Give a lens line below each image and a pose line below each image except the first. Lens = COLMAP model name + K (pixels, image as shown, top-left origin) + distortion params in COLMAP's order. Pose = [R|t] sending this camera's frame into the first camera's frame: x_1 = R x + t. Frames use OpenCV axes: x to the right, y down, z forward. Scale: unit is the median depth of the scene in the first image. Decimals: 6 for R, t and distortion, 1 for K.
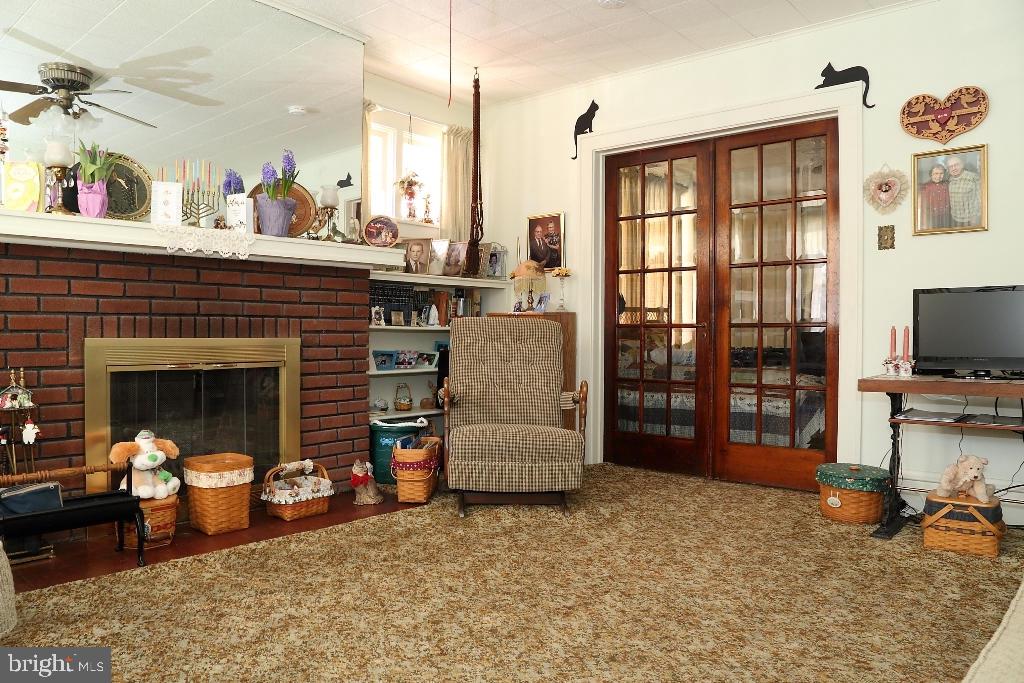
lens RADIAL K [[705.0, 0, 514.8], [0, 705.0, 341.7], [0, 0, 1]] dist [-0.095181, 0.032236]
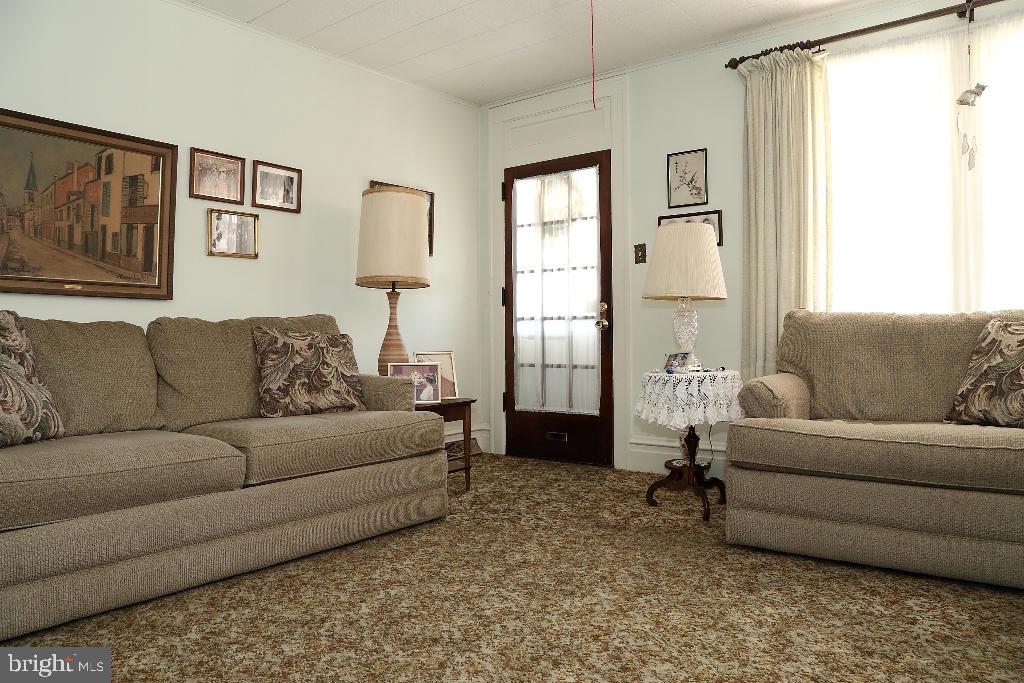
lens RADIAL K [[705.0, 0, 507.2], [0, 705.0, 339.9], [0, 0, 1]] dist [-0.095181, 0.032236]
pose [[-0.998650, 0.002824, -0.051868, 0.059885], [0.001851, 0.999822, 0.018785, -0.015977], [0.051912, 0.018664, -0.998477, 1.444243]]
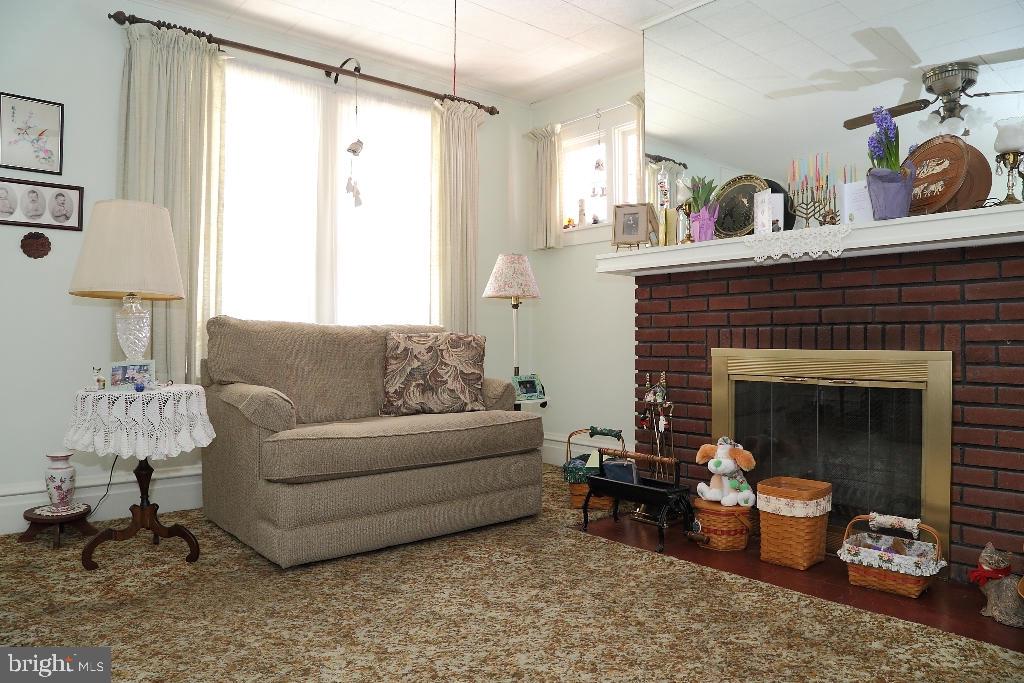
lens RADIAL K [[705.0, 0, 520.0], [0, 705.0, 336.0], [0, 0, 1]] dist [-0.095181, 0.032236]
pose [[-0.131586, -0.014441, -0.991200, 0.586061], [-0.016876, 0.999782, -0.012326, -0.006316], [0.991161, 0.015106, -0.131801, 0.872428]]
